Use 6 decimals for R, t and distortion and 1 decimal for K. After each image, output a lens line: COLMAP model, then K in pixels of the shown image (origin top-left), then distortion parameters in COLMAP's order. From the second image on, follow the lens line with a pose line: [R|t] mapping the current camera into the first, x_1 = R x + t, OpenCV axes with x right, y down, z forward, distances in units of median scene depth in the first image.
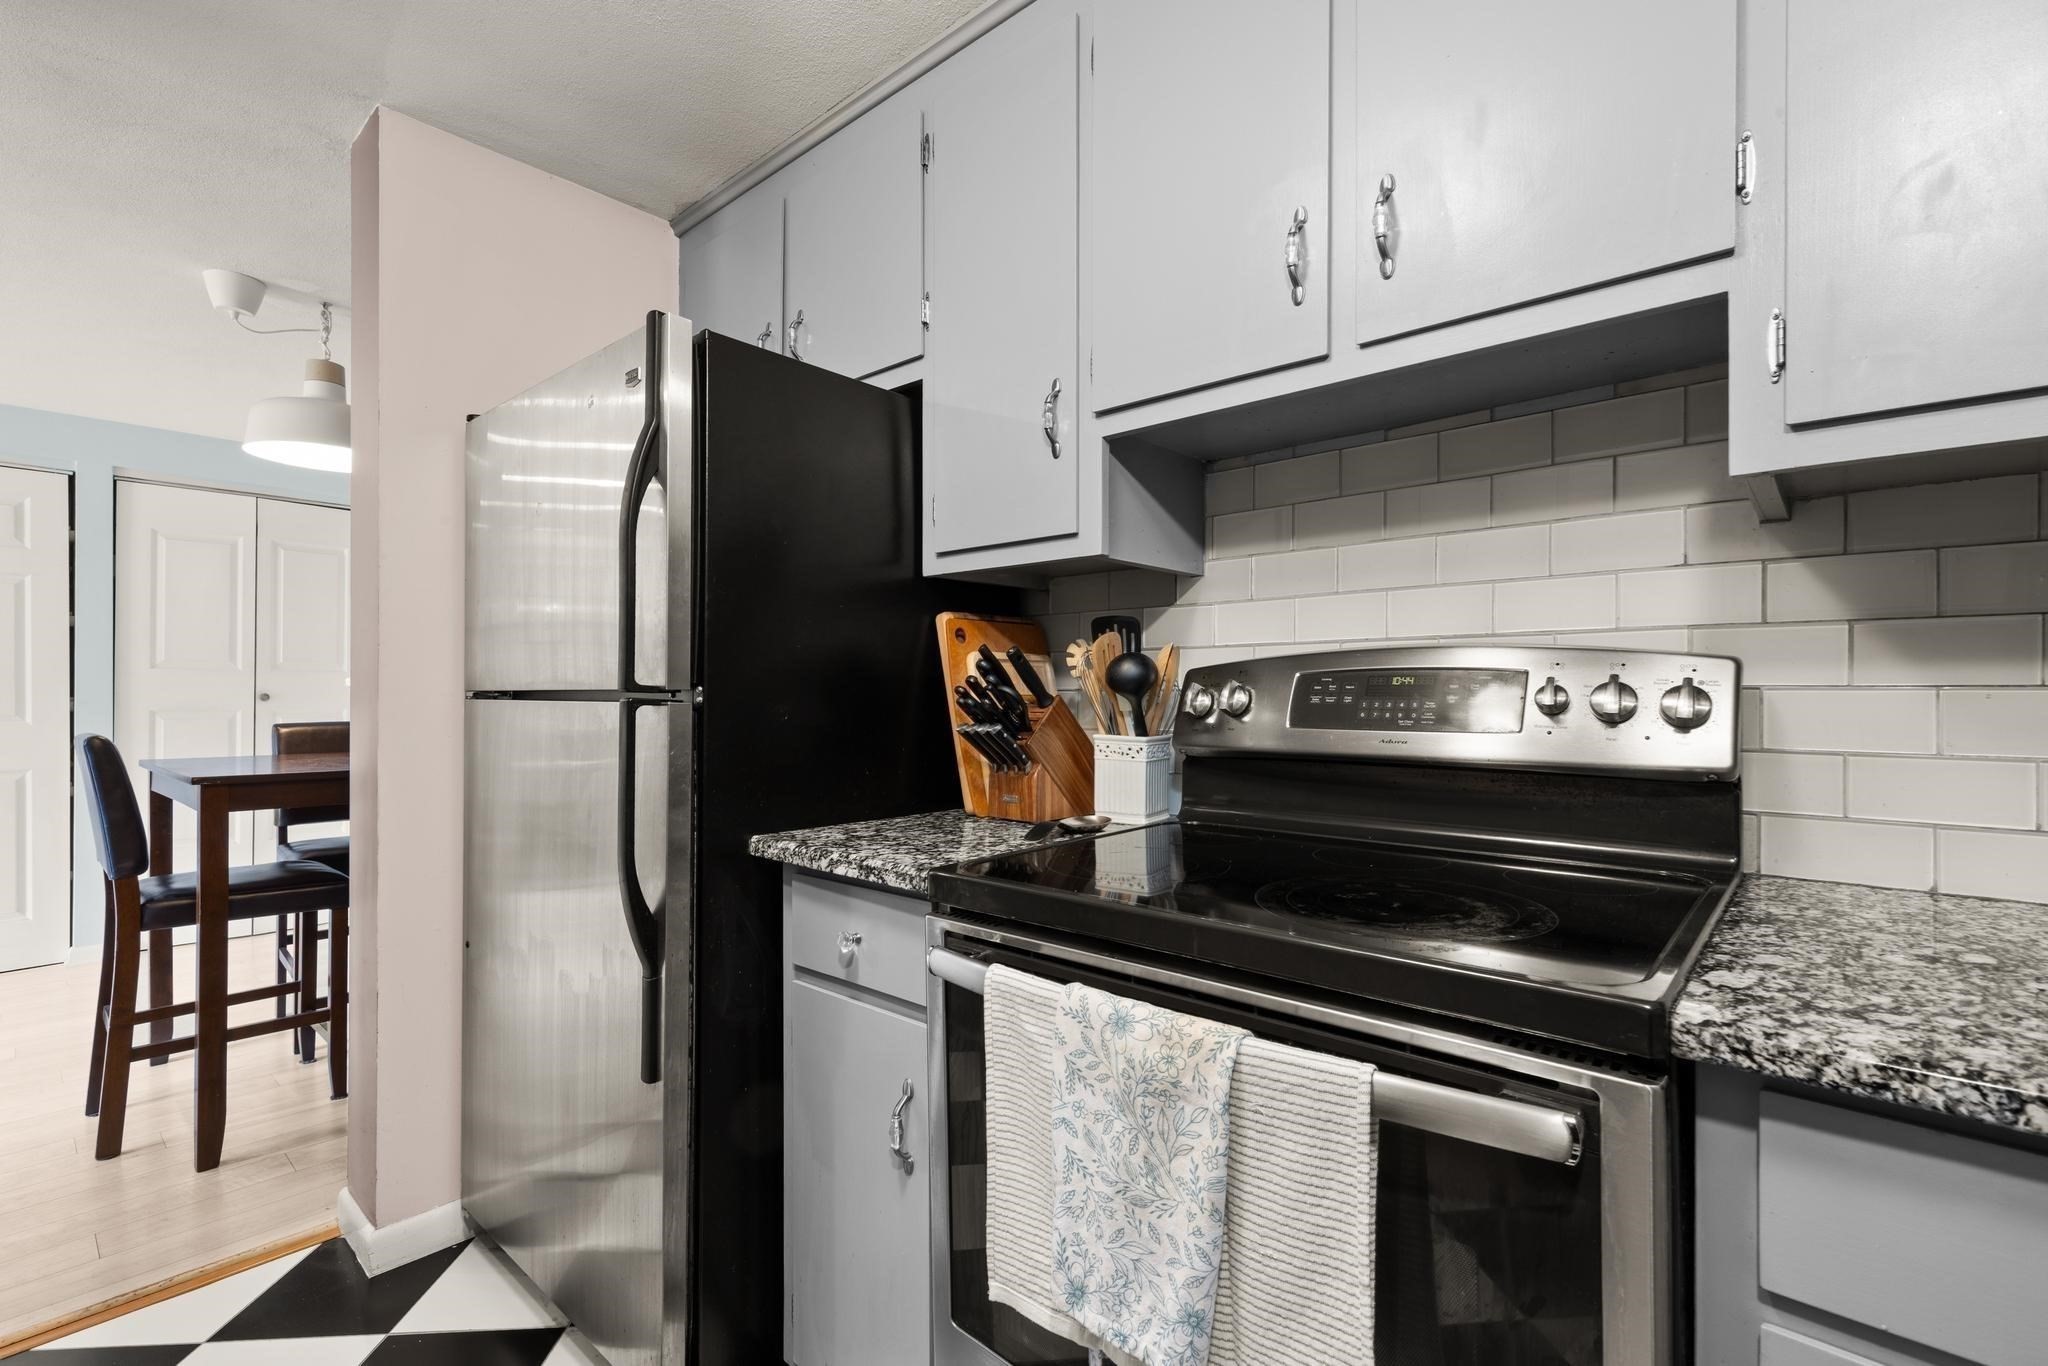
lens RADIAL K [[931.4, 0, 1035.5], [0, 931.4, 686.4], [0, 0, 1]] dist [-0.001365, 0.000278]
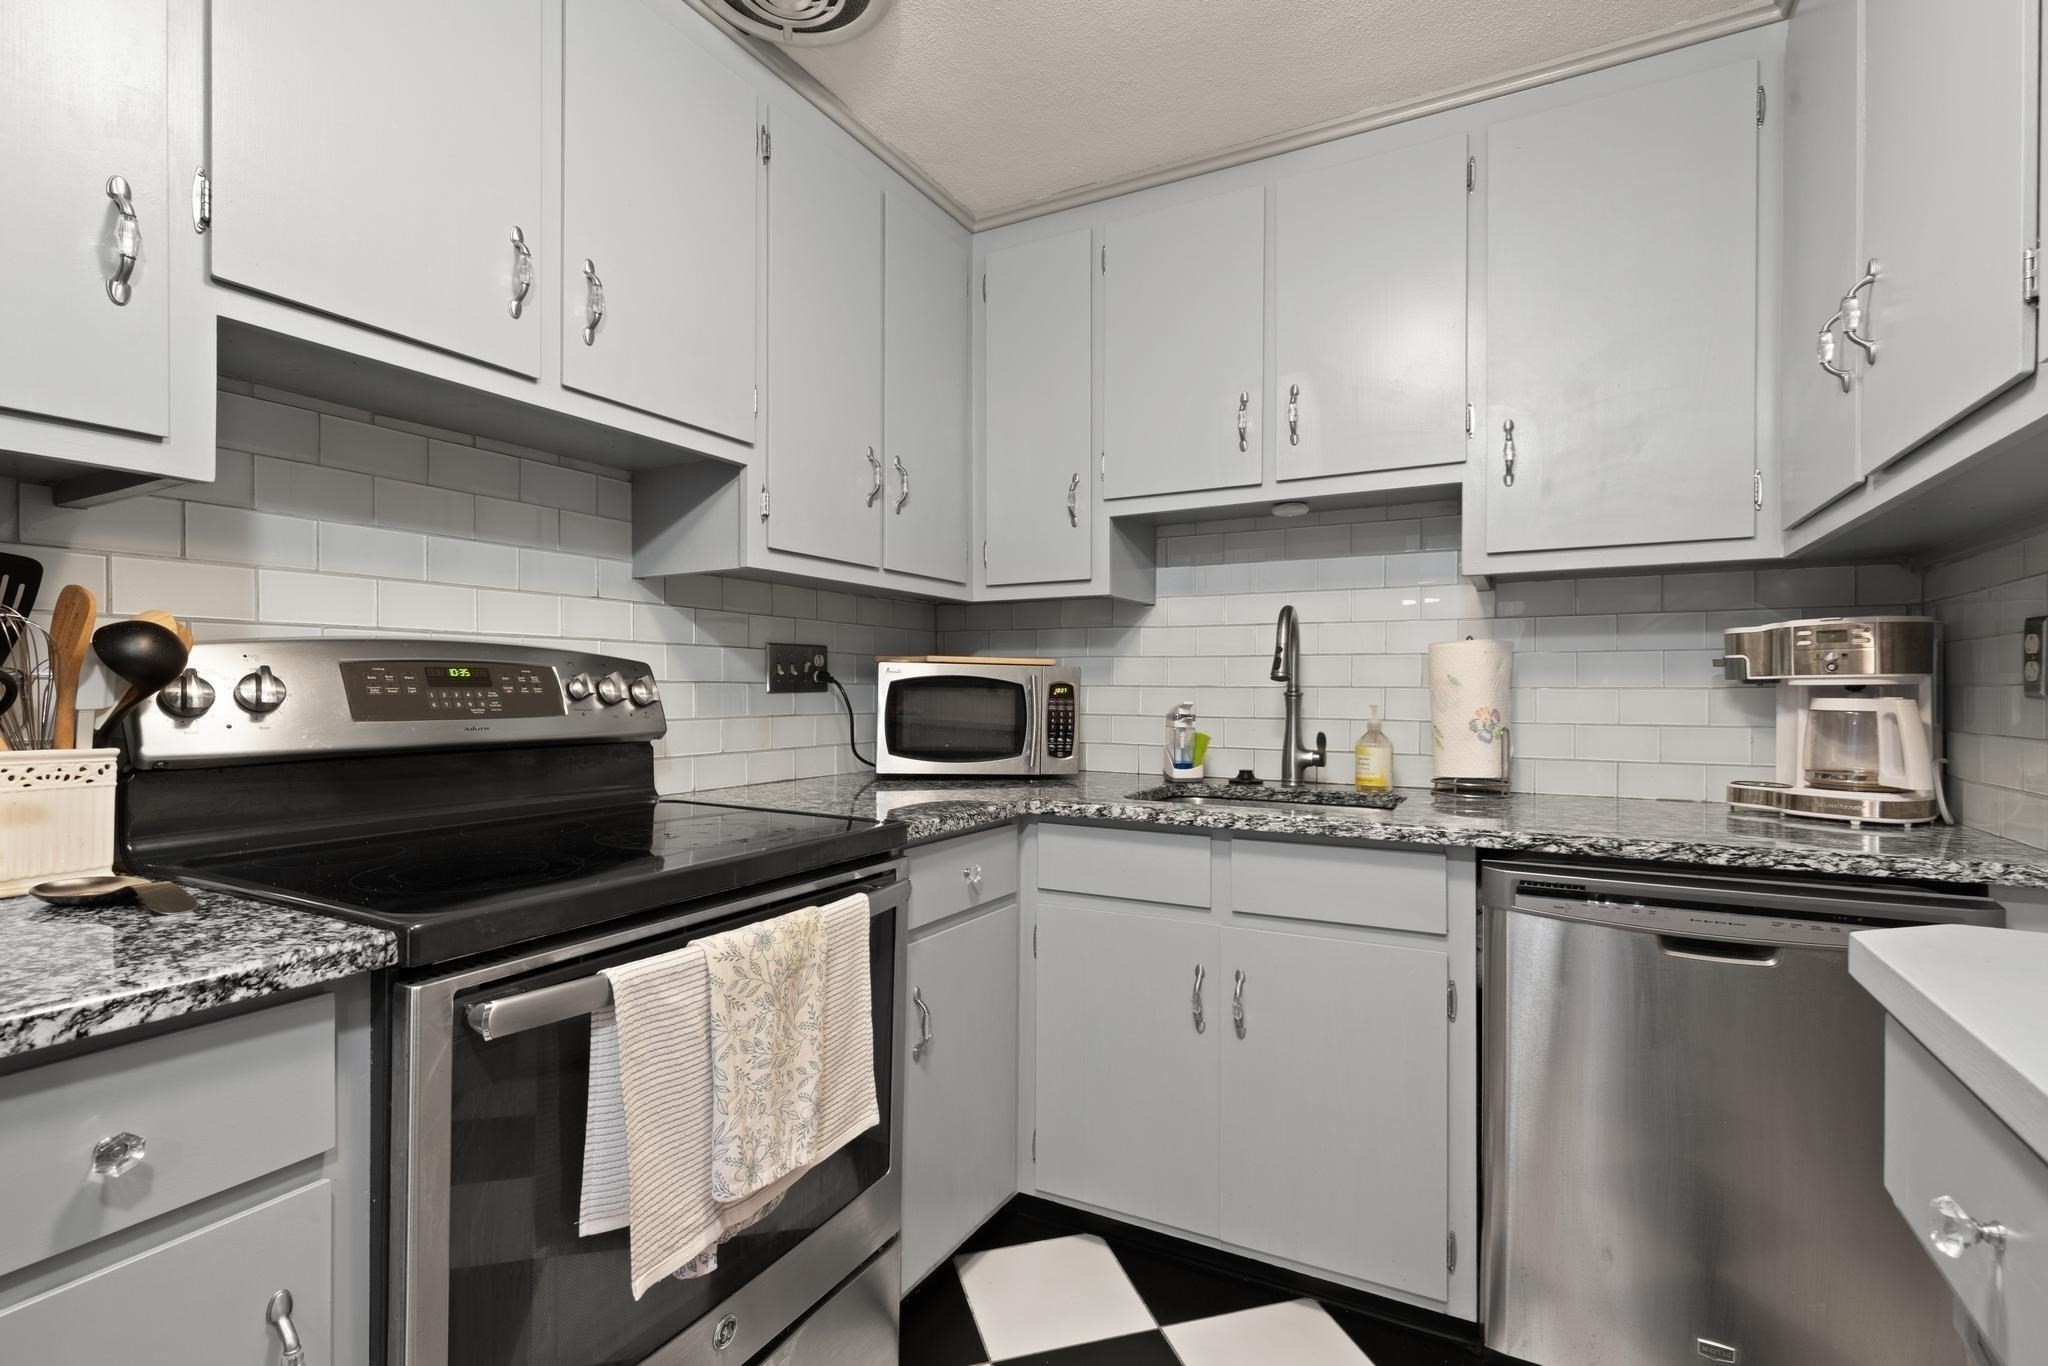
lens RADIAL K [[931.4, 0, 1033.5], [0, 931.4, 685.0], [0, 0, 1]] dist [-0.001365, 0.000278]
pose [[-0.226982, 0.000657, 0.973899, -1.200985], [-0.011584, 0.999927, -0.003375, 0.006696], [-0.973830, -0.012047, -0.226958, 0.893529]]
